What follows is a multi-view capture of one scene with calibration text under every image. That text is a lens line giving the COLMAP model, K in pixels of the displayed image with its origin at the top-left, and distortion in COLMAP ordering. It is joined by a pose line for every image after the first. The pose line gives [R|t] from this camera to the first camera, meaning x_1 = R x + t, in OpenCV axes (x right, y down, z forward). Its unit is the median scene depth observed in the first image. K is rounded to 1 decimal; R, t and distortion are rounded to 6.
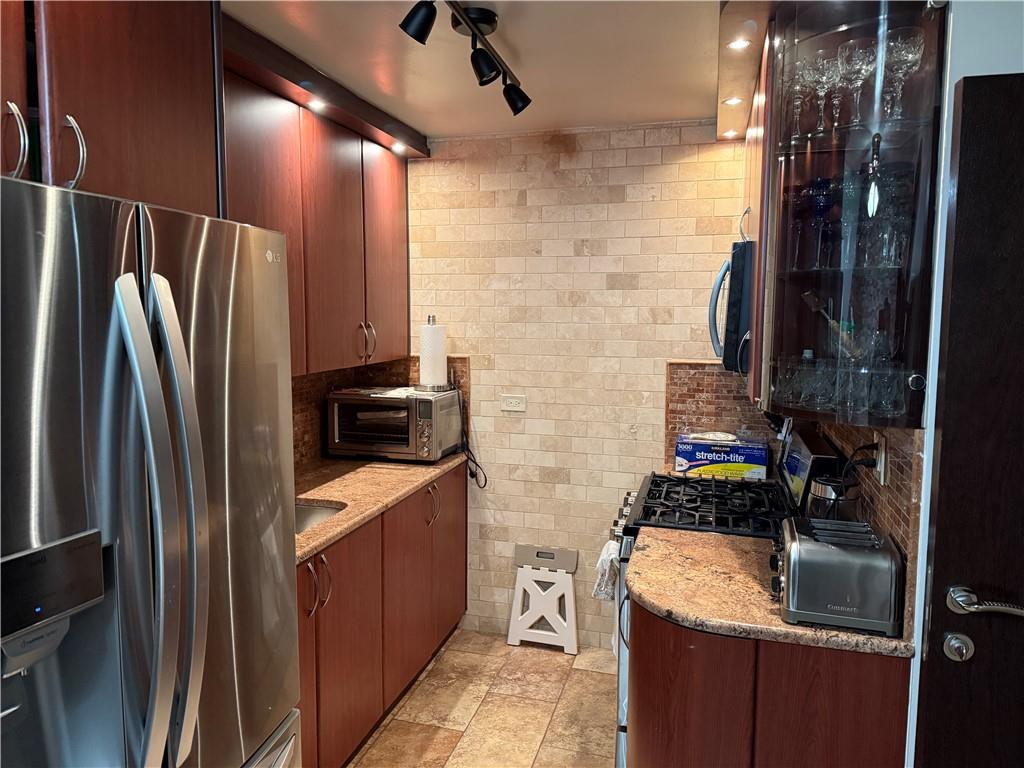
lens RADIAL K [[730.4, 0, 503.7], [0, 730.4, 382.4], [0, 0, 1]] dist [0.045447, -0.061263]
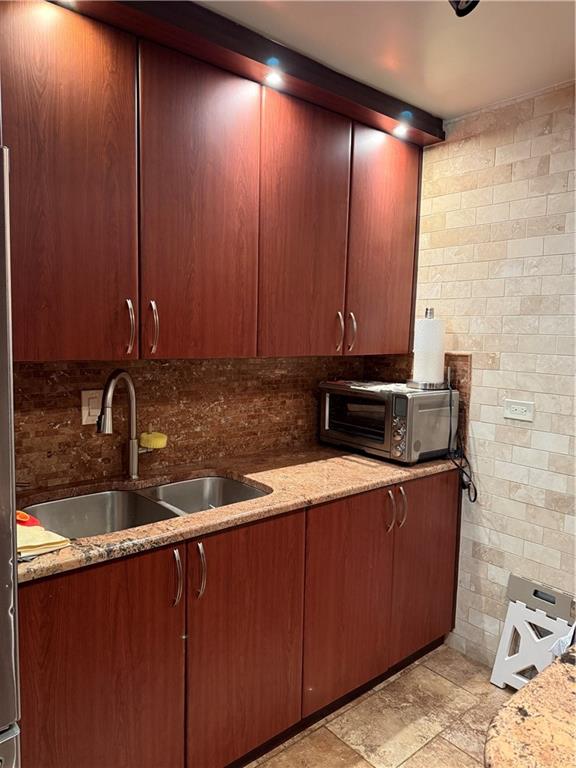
lens RADIAL K [[559.7, 0, 226.9], [0, 559.7, 381.1], [0, 0, 1]] dist [0.059544, -0.109274]
pose [[0.818473, 0.074218, -0.569731, 0.112563], [-0.078481, 0.996769, 0.017103, 0.010218], [0.569160, 0.030714, 0.821653, 0.276404]]
